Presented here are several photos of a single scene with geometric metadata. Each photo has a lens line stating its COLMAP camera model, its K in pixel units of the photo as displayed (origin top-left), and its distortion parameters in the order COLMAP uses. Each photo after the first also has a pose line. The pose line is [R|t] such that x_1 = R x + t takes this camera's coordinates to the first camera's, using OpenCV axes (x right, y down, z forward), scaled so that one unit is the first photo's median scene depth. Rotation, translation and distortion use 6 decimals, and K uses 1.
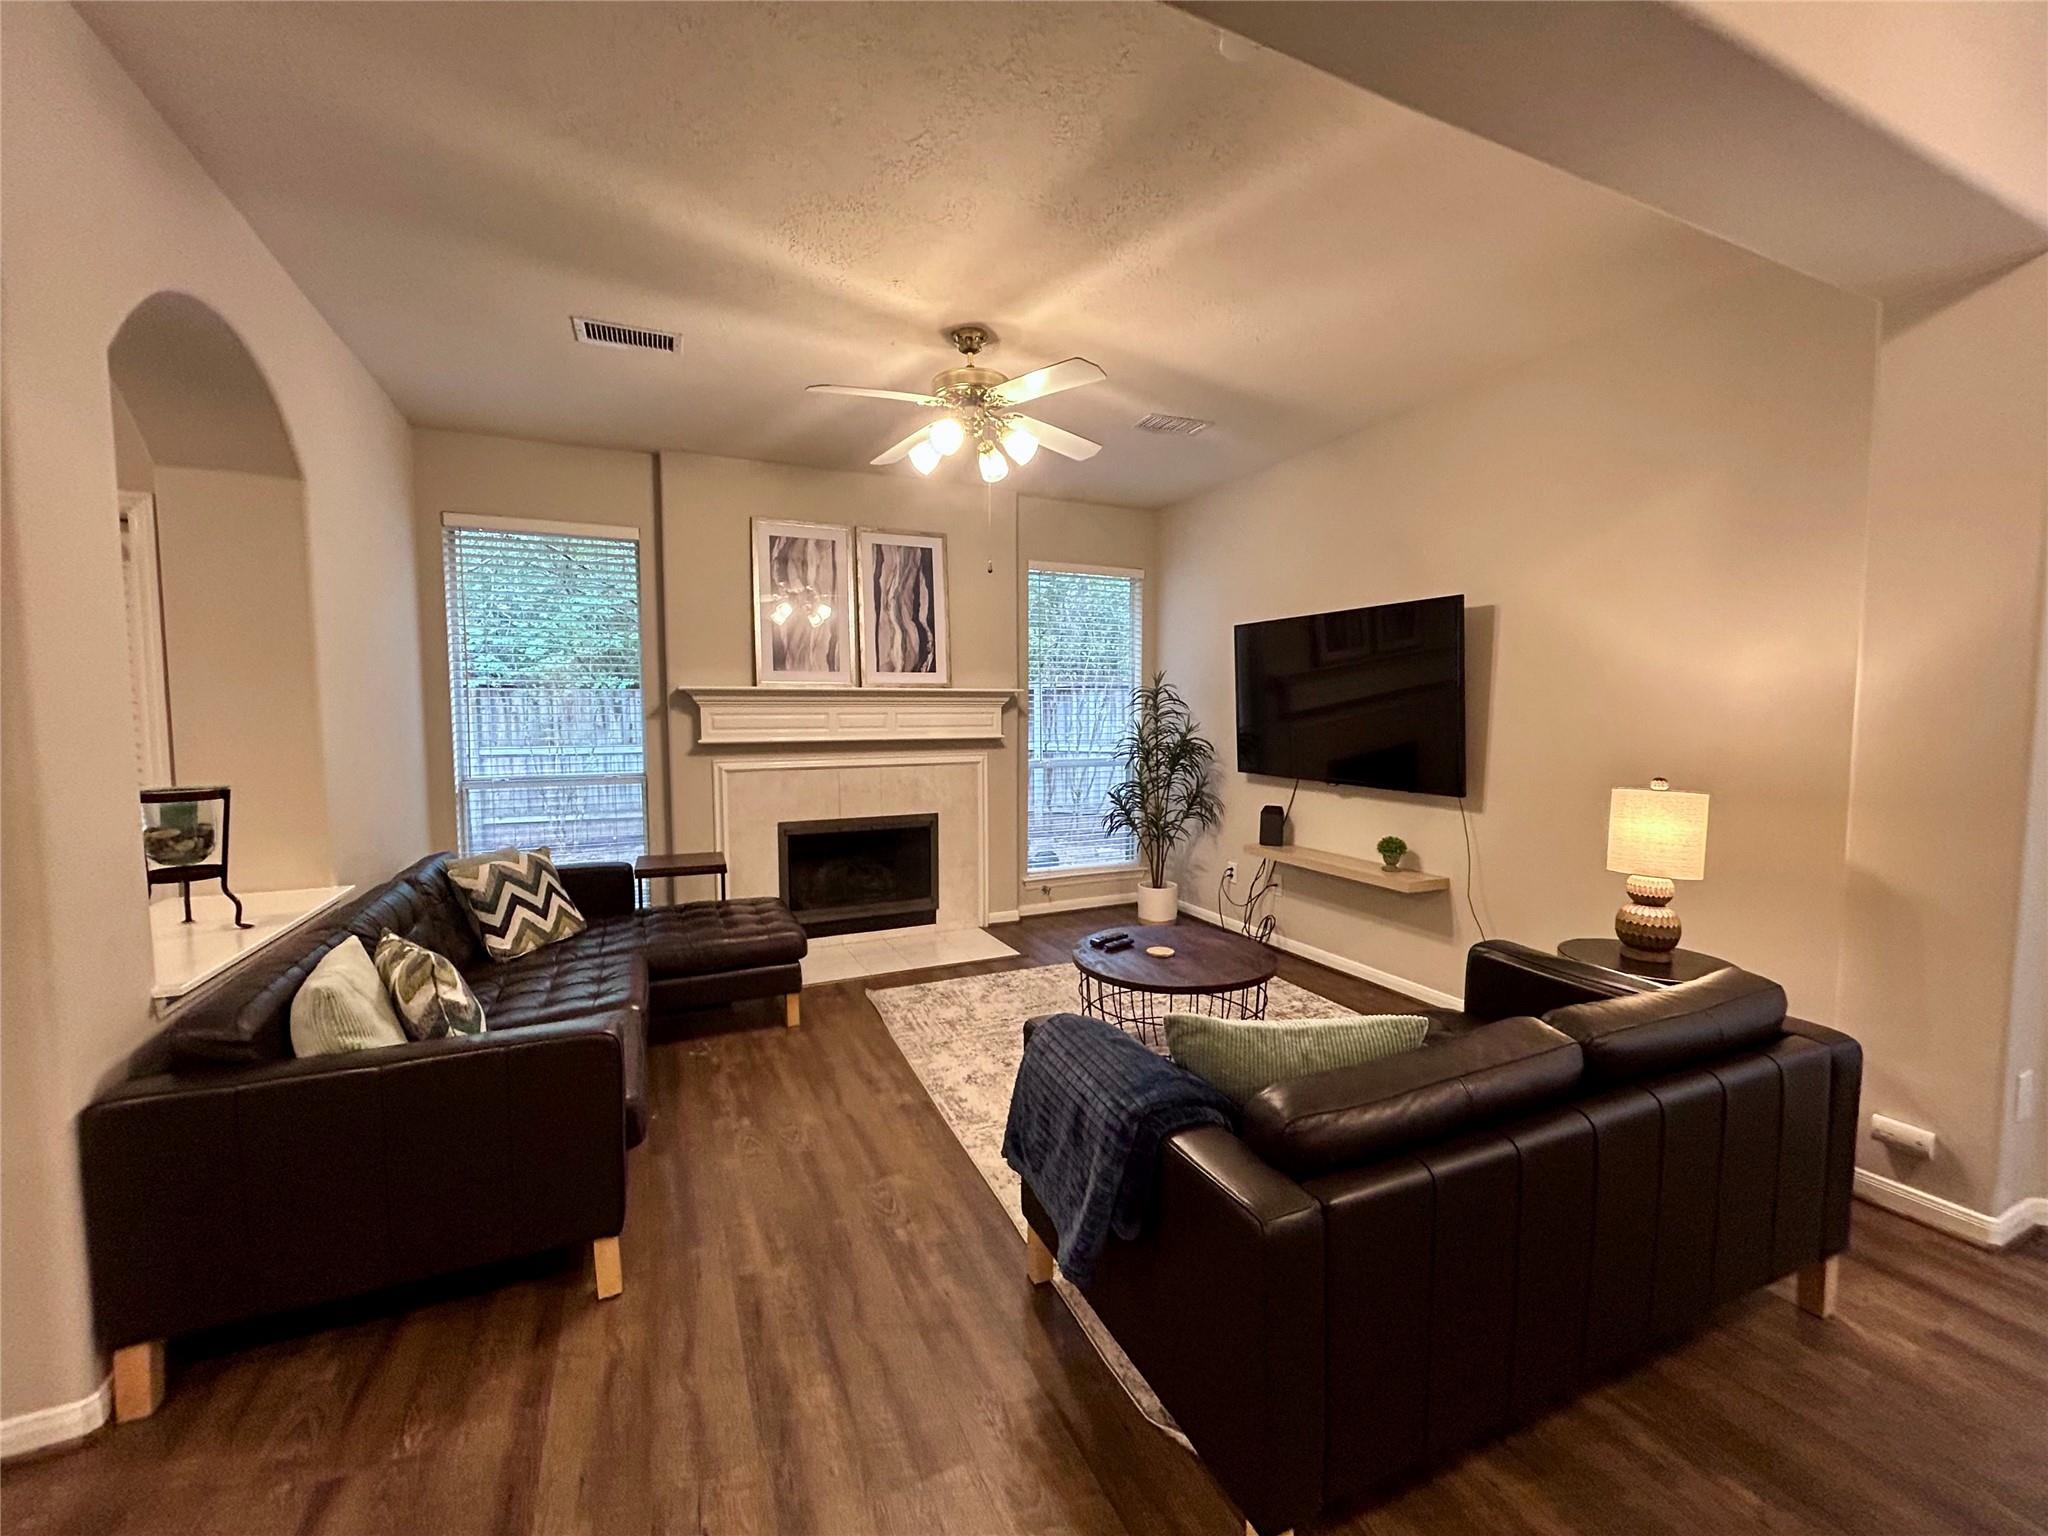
lens RADIAL K [[824.4, 0, 1029.0], [0, 824.4, 770.3], [0, 0, 1]] dist [0.000033, -0.000017]
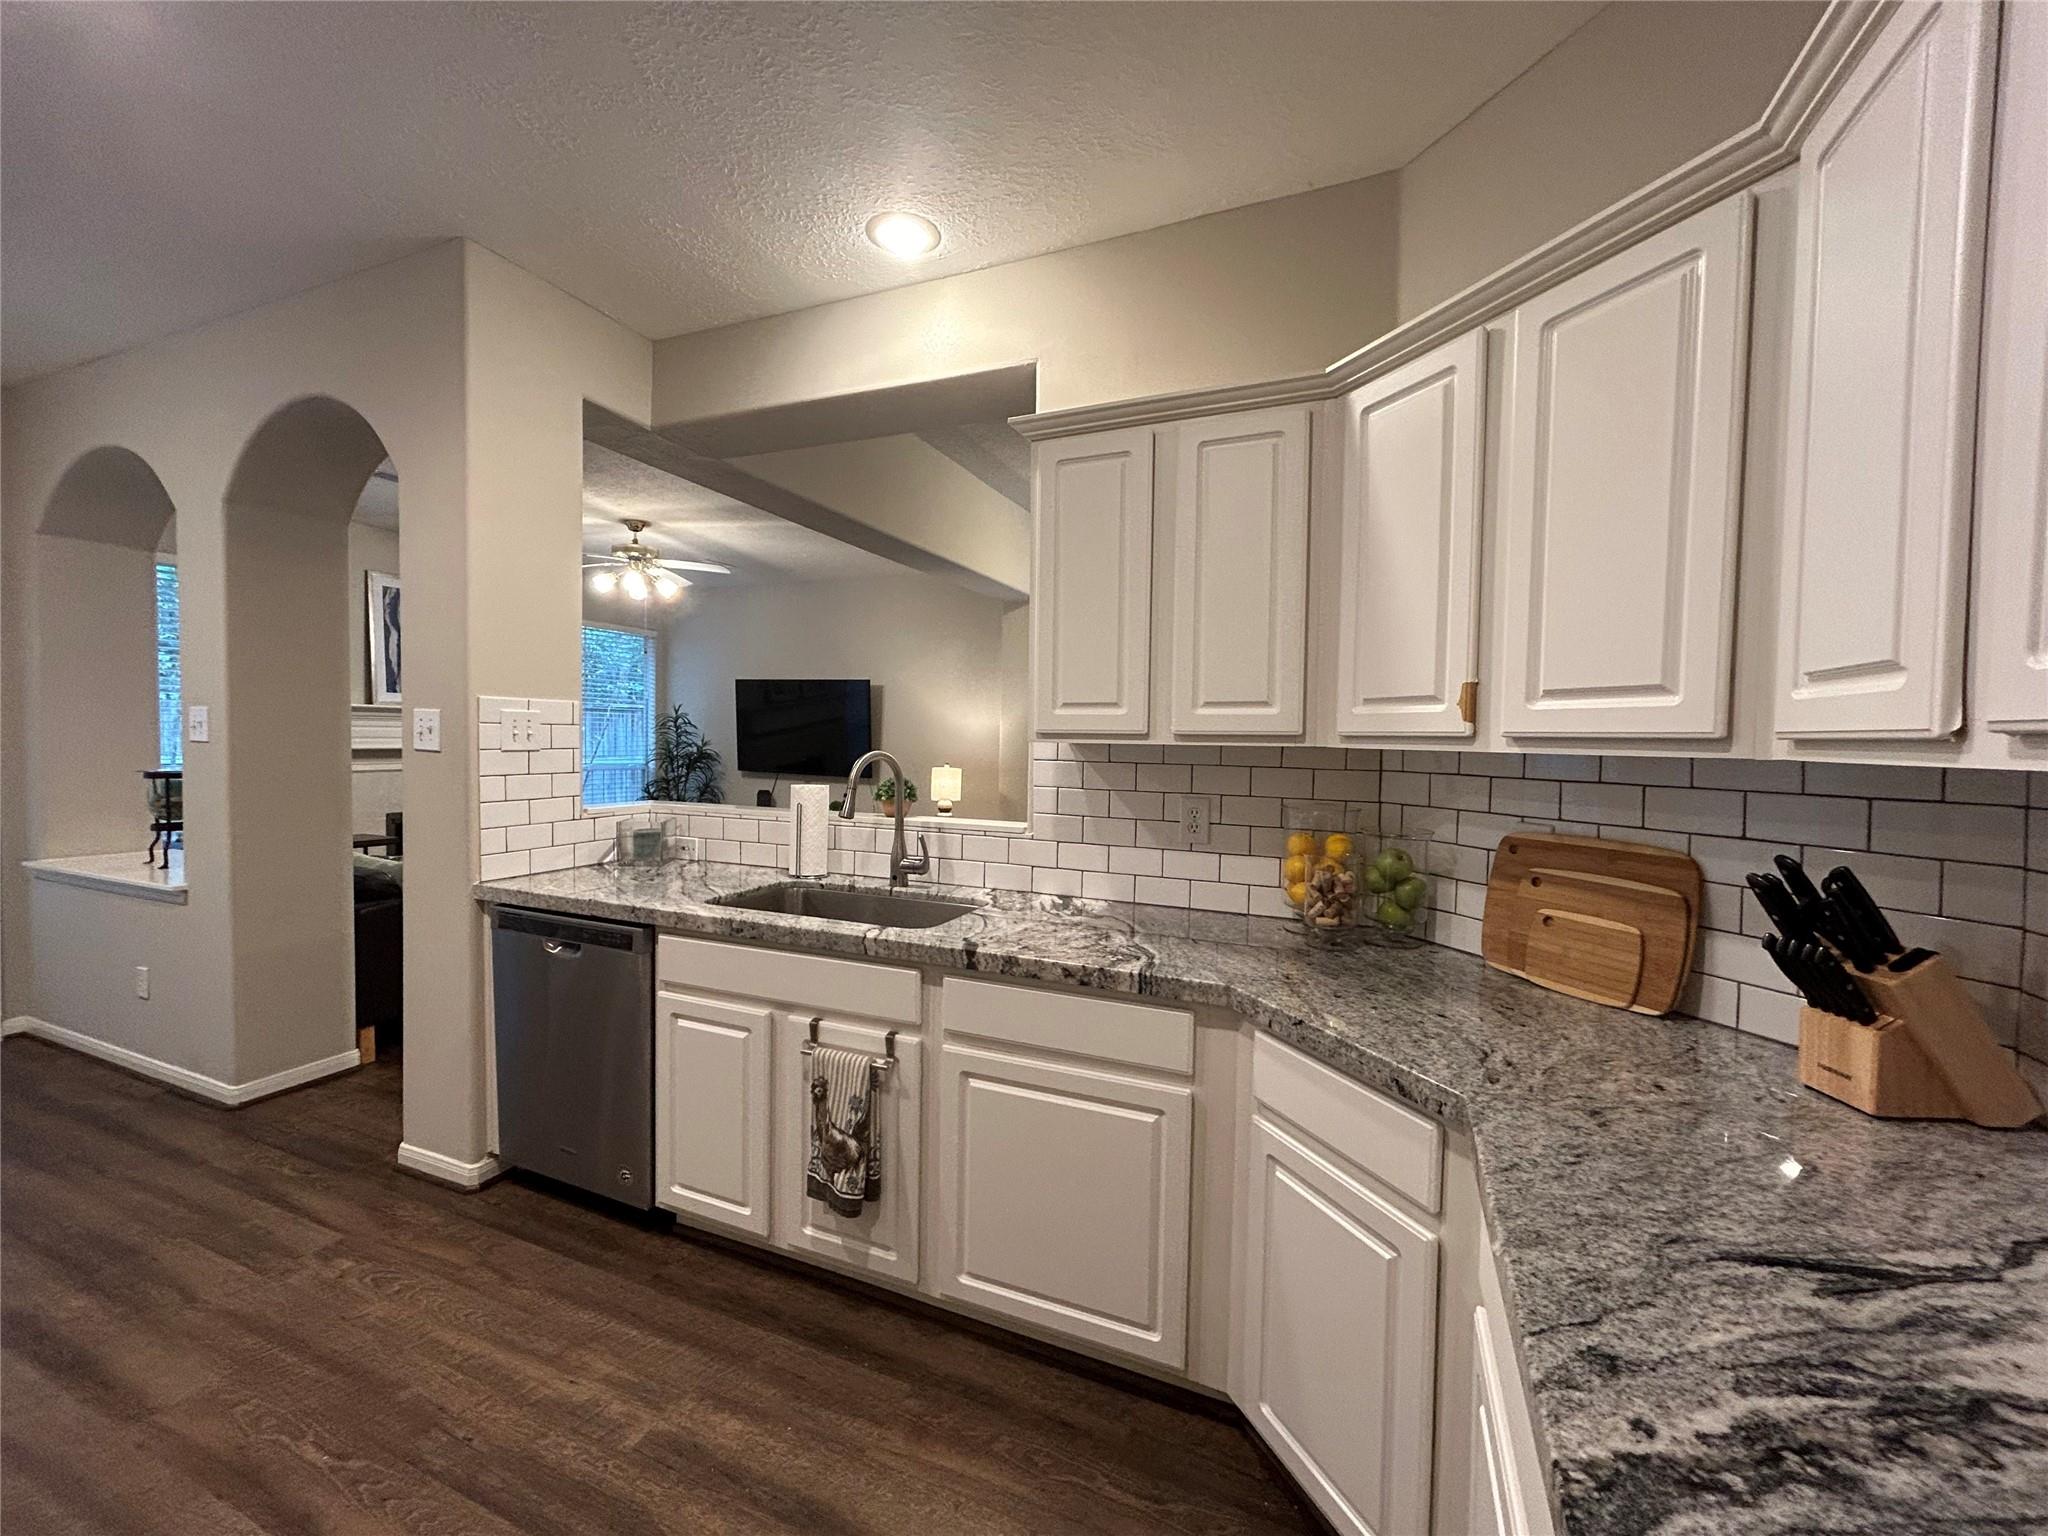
lens RADIAL K [[826.0, 0, 1020.4], [0, 826.0, 769.8], [0, 0, 1]] dist [-0.001546, -0.000056]
pose [[0.741565, -0.008130, 0.670832, -0.426997], [0.024979, 0.999568, -0.015499, 0.040295], [-0.670416, 0.028250, 0.741448, -0.569224]]
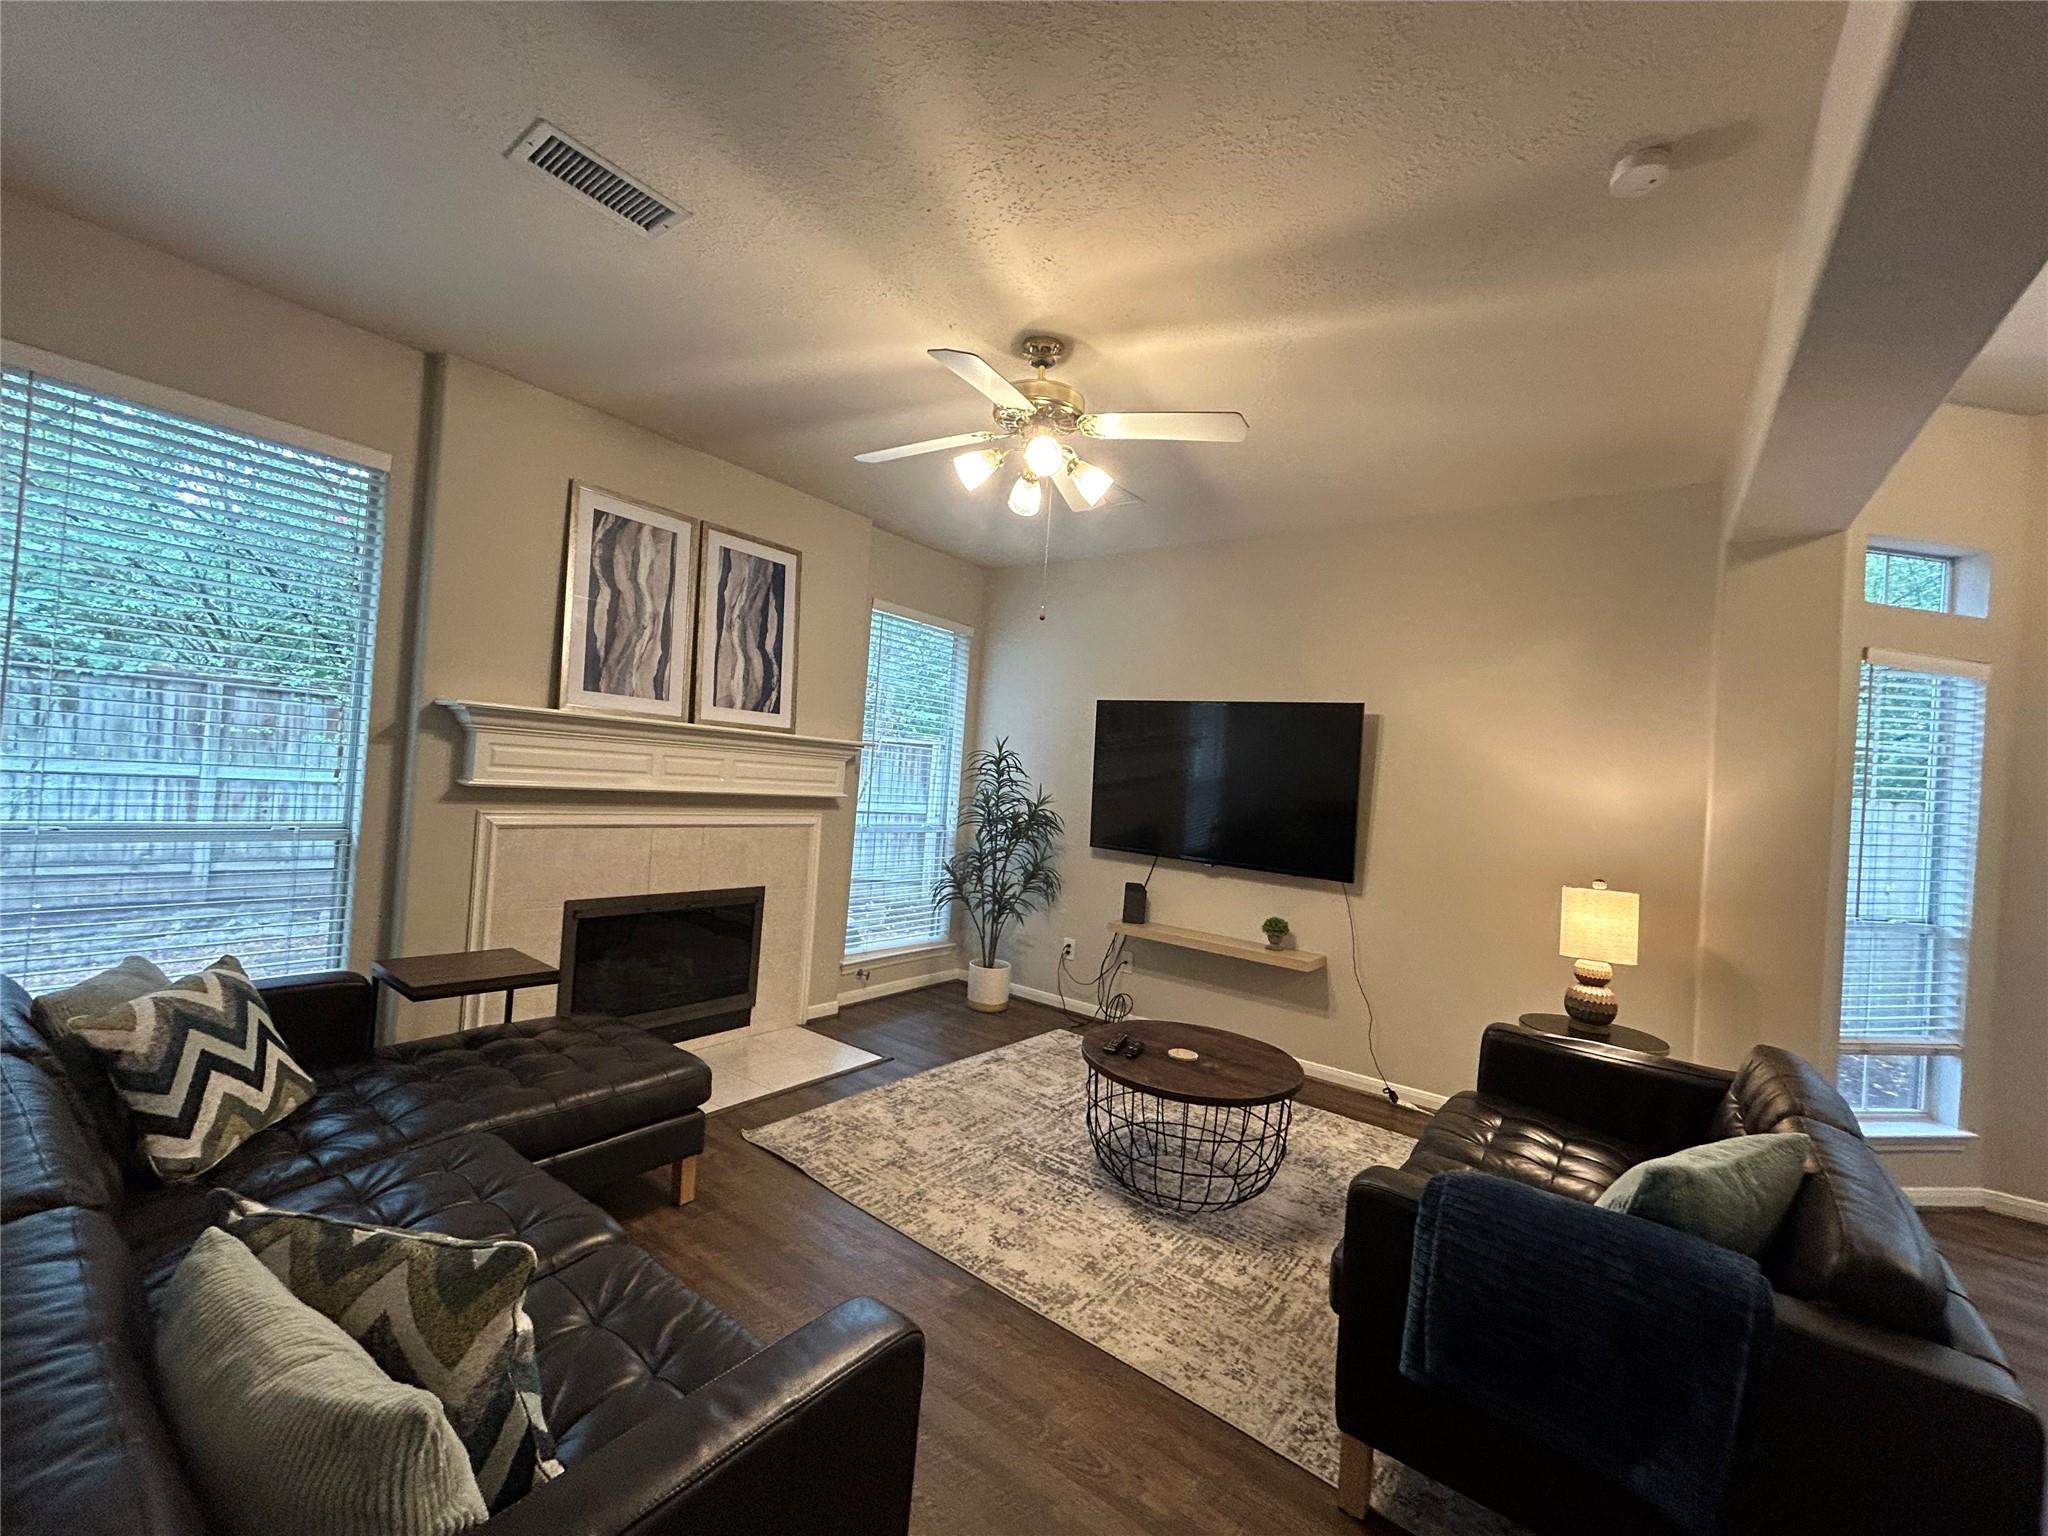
lens RADIAL K [[820.6, 0, 1024.0], [0, 820.6, 768.0], [0, 0, 1]] dist [0.000178, 0.000230]
pose [[0.877110, 0.074338, 0.474501, -0.299486], [-0.042721, 0.996109, -0.077086, -0.013222], [-0.478385, 0.047341, 0.876873, 0.178907]]
